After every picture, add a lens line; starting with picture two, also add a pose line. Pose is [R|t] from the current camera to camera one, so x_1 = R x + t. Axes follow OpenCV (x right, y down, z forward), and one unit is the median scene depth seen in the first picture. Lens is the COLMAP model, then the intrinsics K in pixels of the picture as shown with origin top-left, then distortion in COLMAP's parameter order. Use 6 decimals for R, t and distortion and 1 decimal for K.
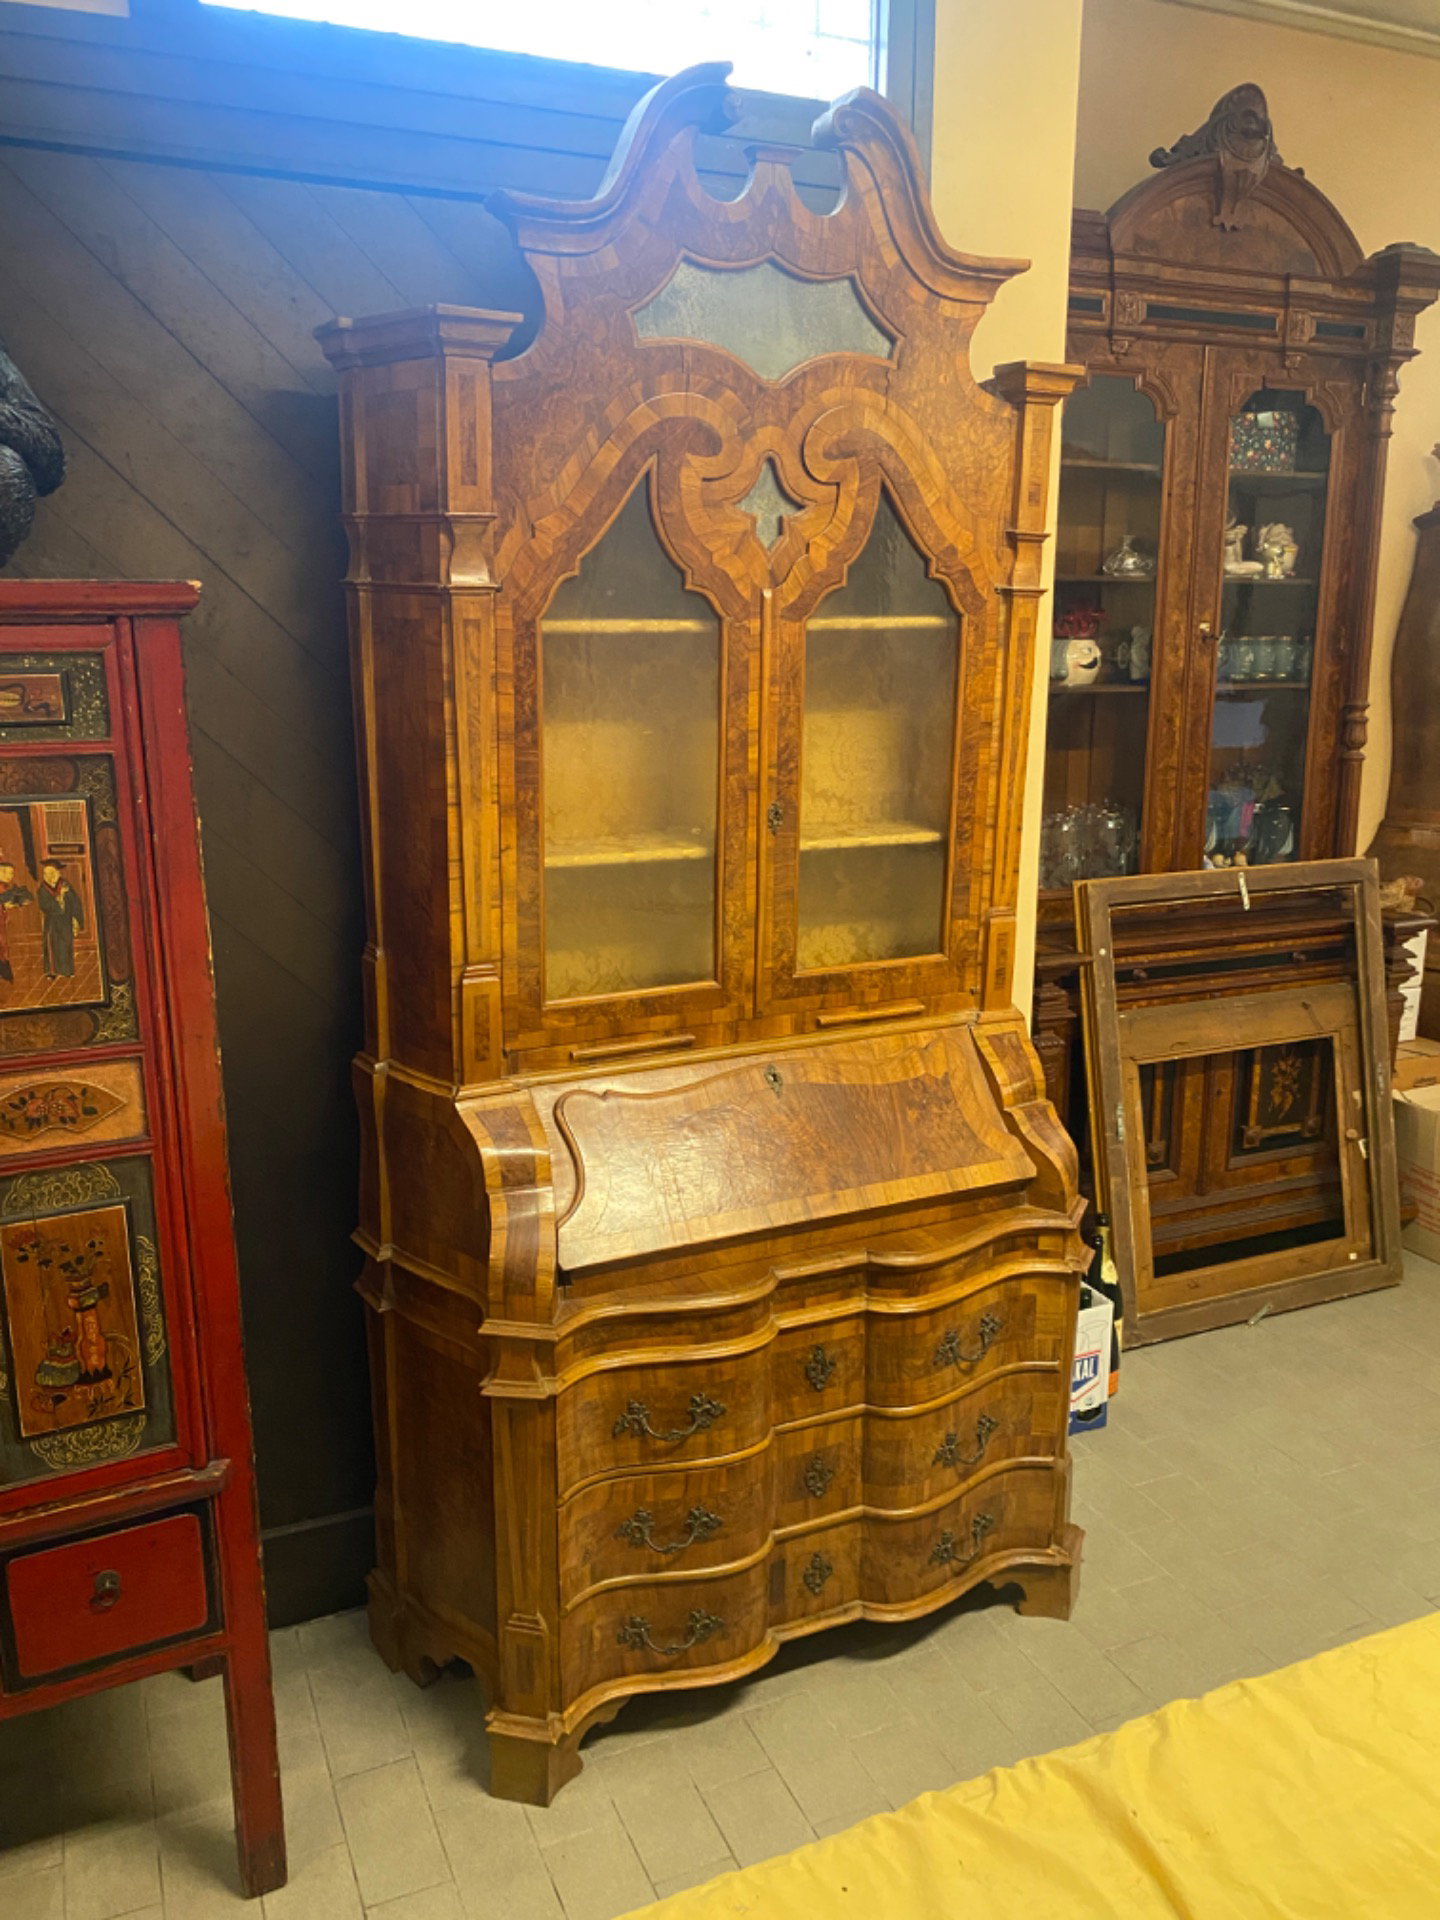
lens RADIAL K [[1448.9, 0, 716.4], [0, 1448.9, 943.5], [0, 0, 1]] dist [0.029236, -0.029868]
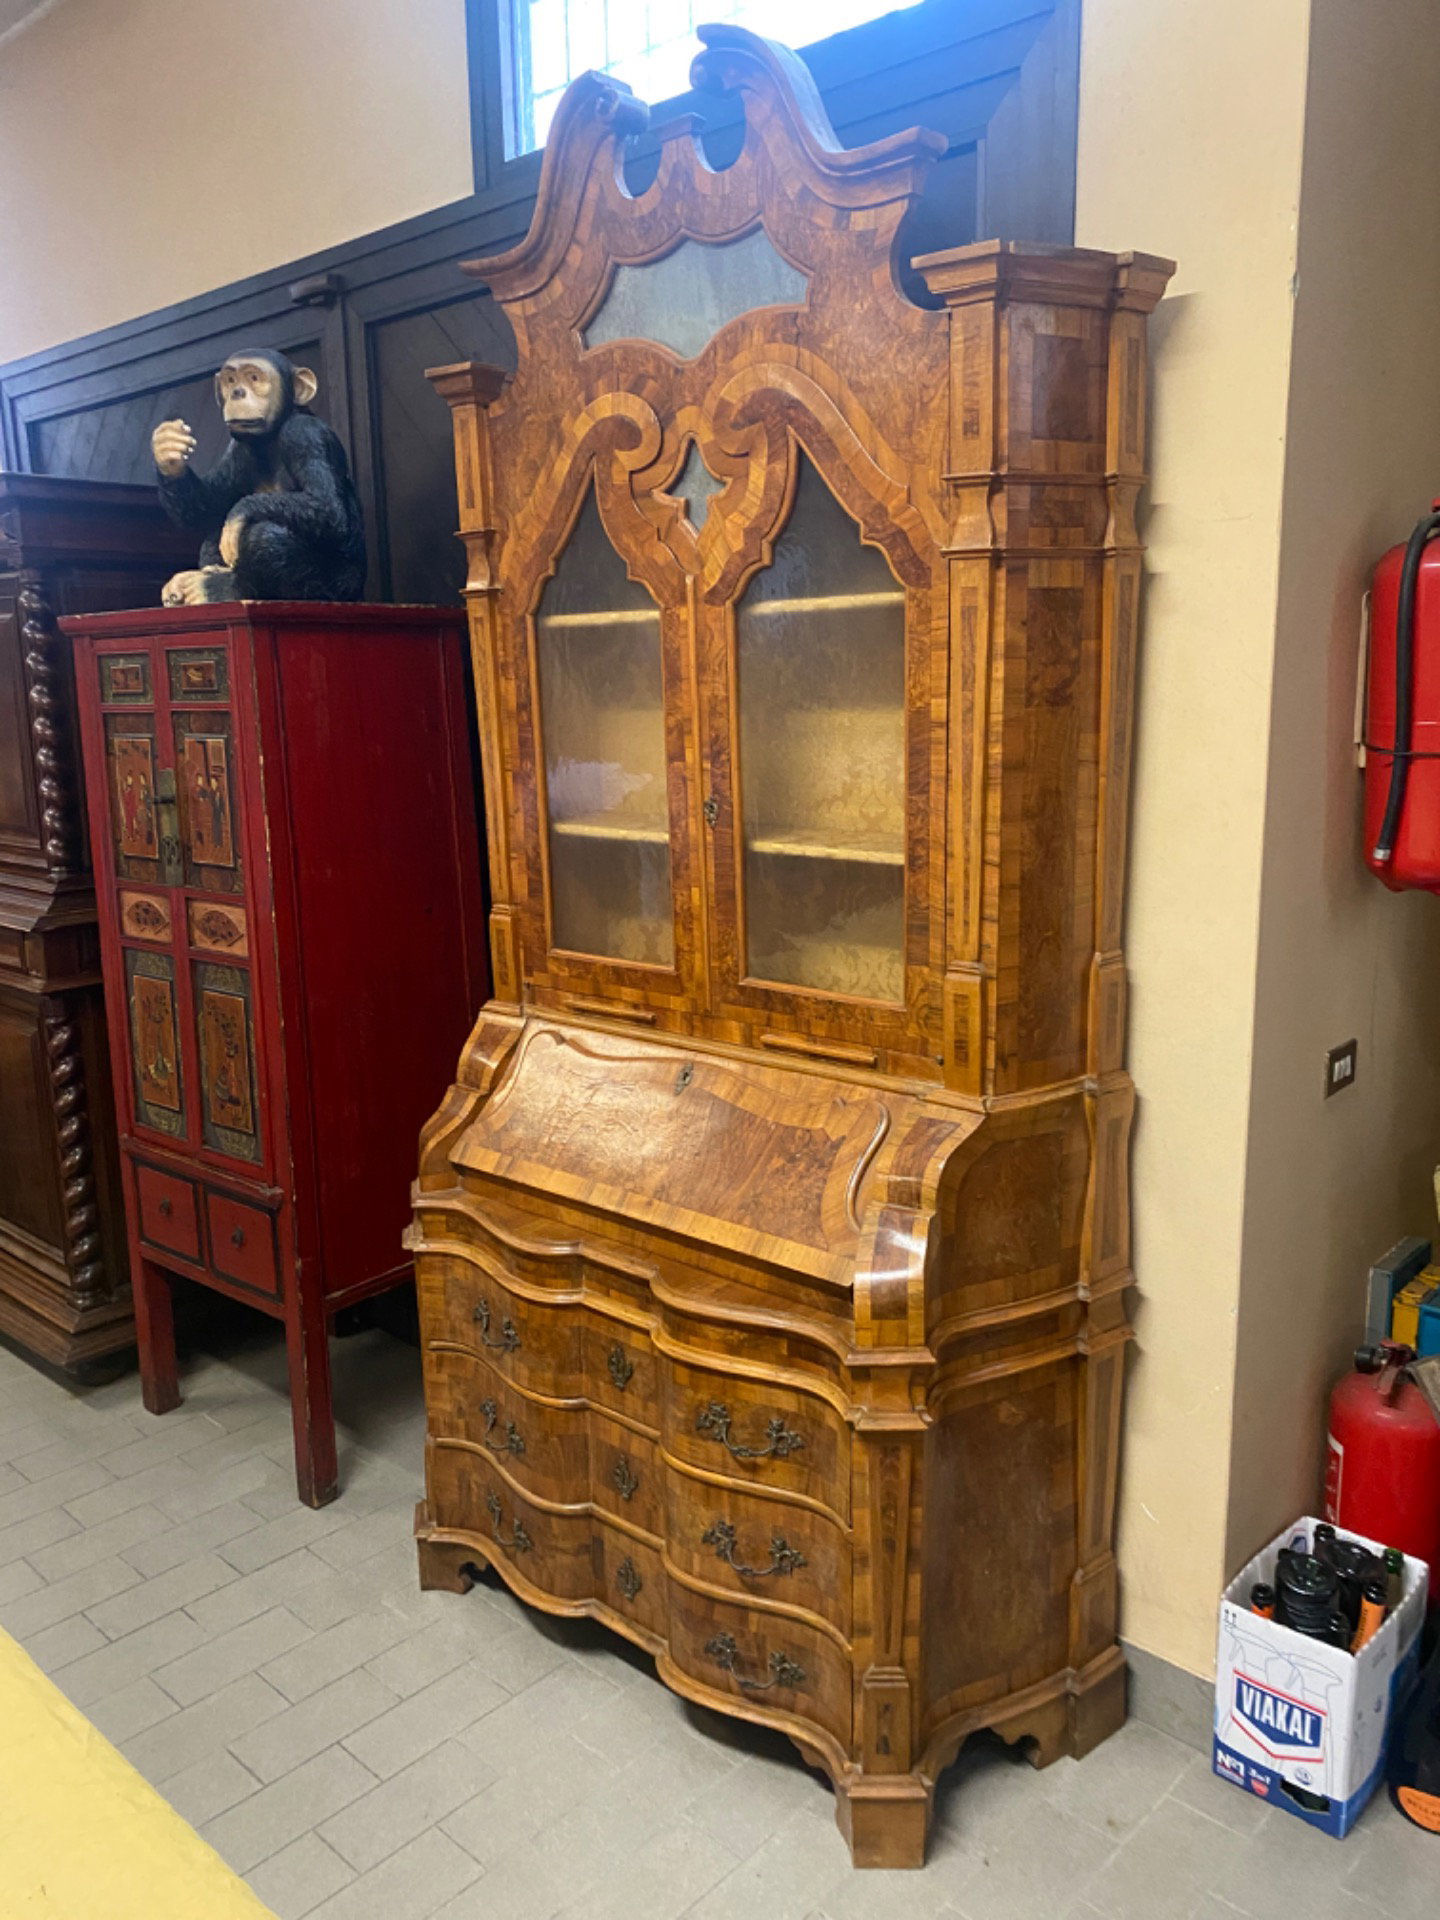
lens RADIAL K [[1448.9, 0, 734.5], [0, 1448.9, 963.9], [0, 0, 1]] dist [0.029236, -0.029868]
pose [[0.402656, 0.174610, -0.898543, 0.958261], [-0.177942, 0.977842, 0.110280, -0.099243], [0.897889, 0.115483, 0.424804, 0.632189]]
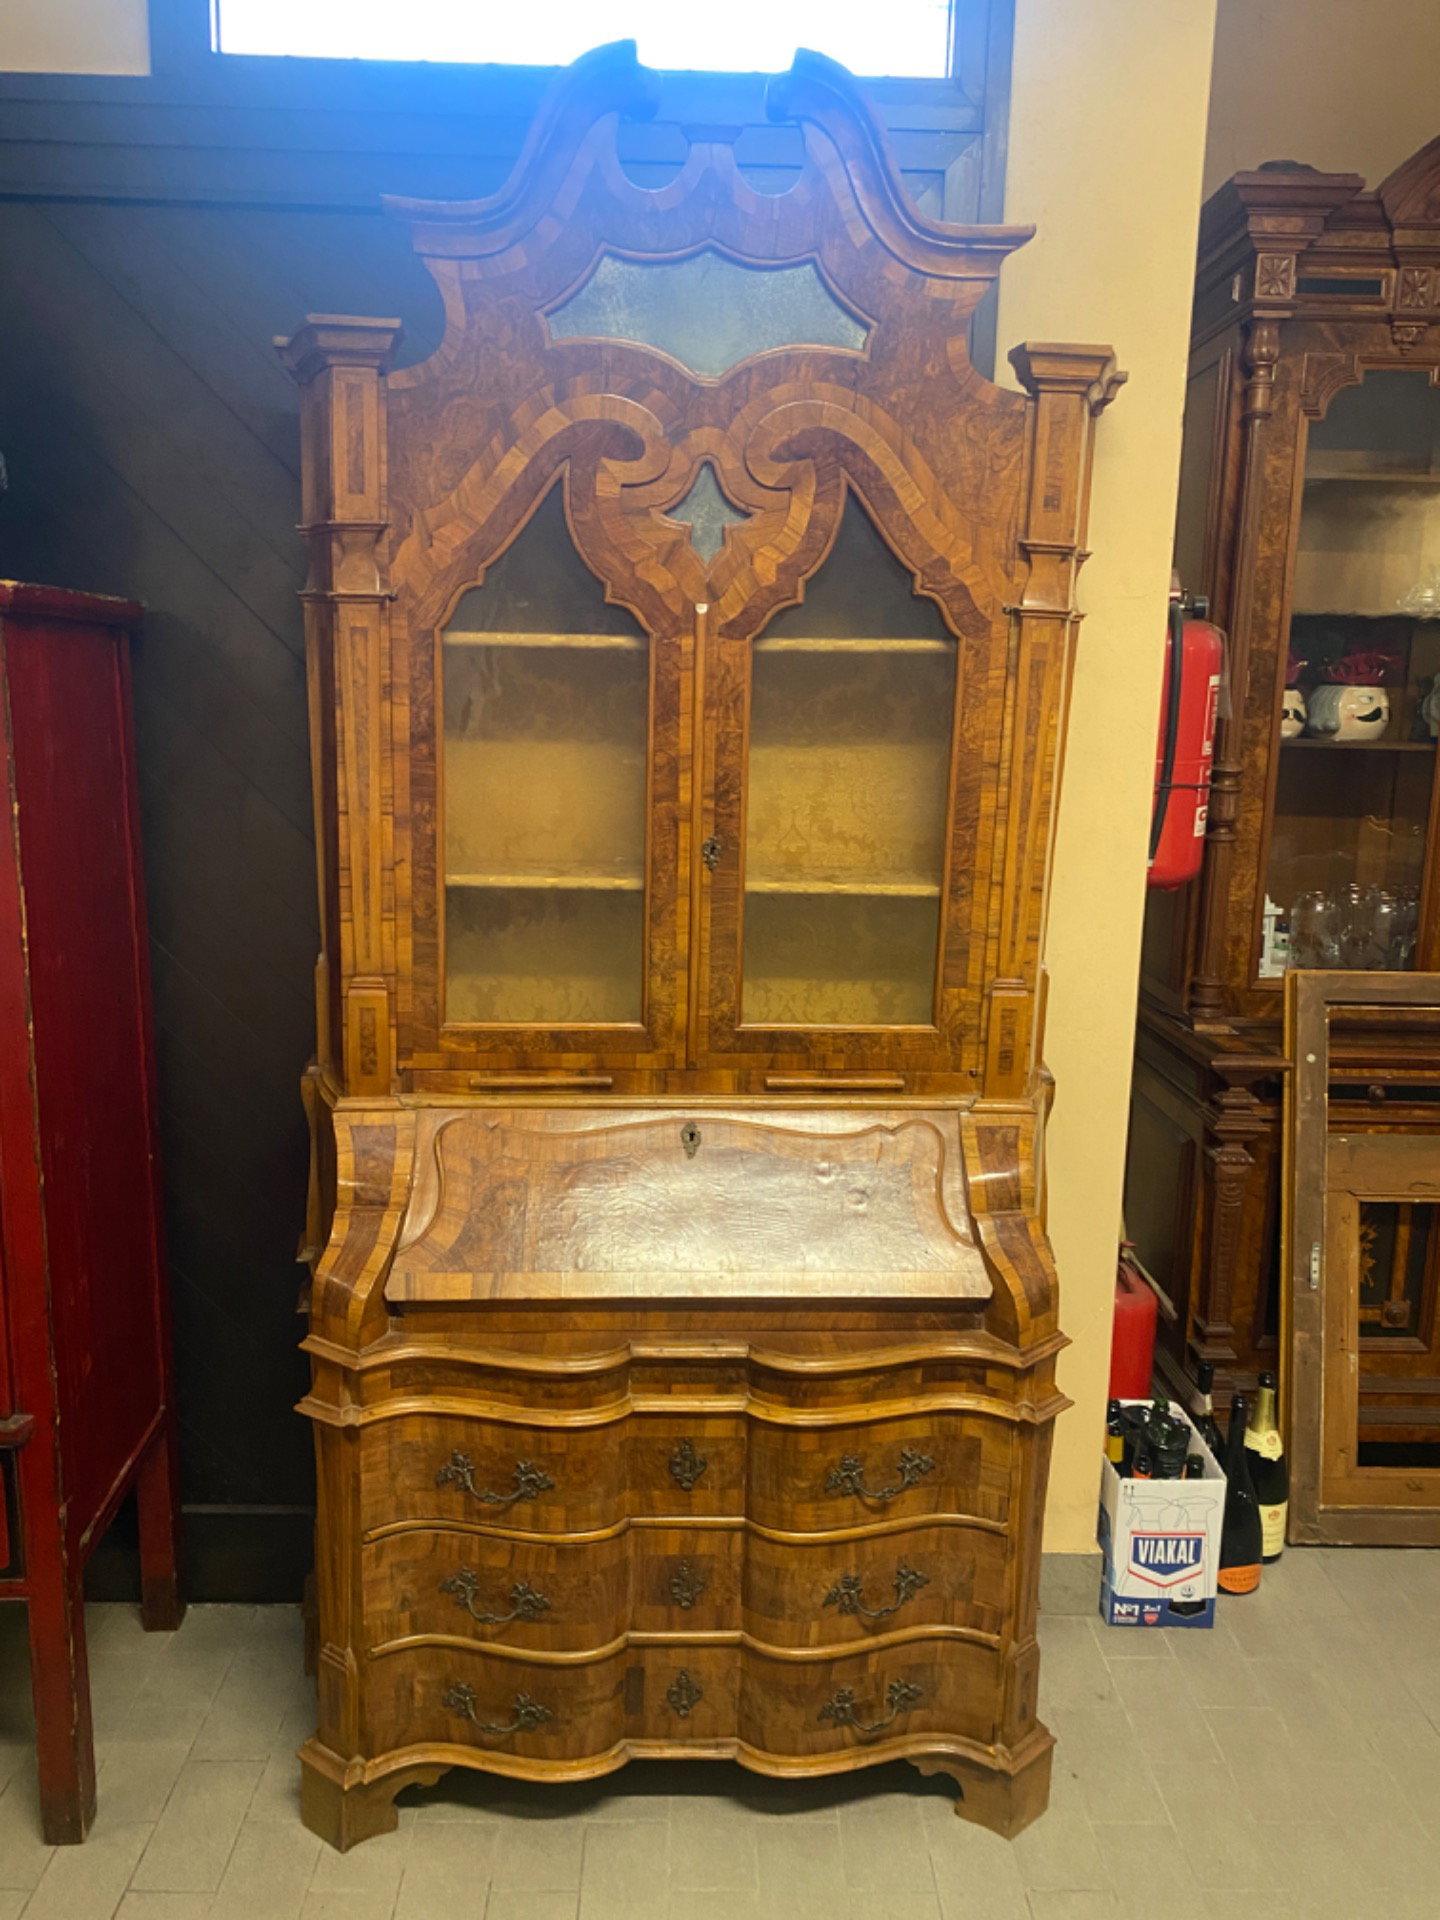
lens RADIAL K [[1448.9, 0, 723.9], [0, 1448.9, 948.0], [0, 0, 1]] dist [0.029236, -0.029868]
pose [[0.923663, 0.092560, -0.371858, 0.404933], [-0.104870, 0.994401, -0.012972, -0.016466], [0.368576, 0.050978, 0.928199, 0.160025]]
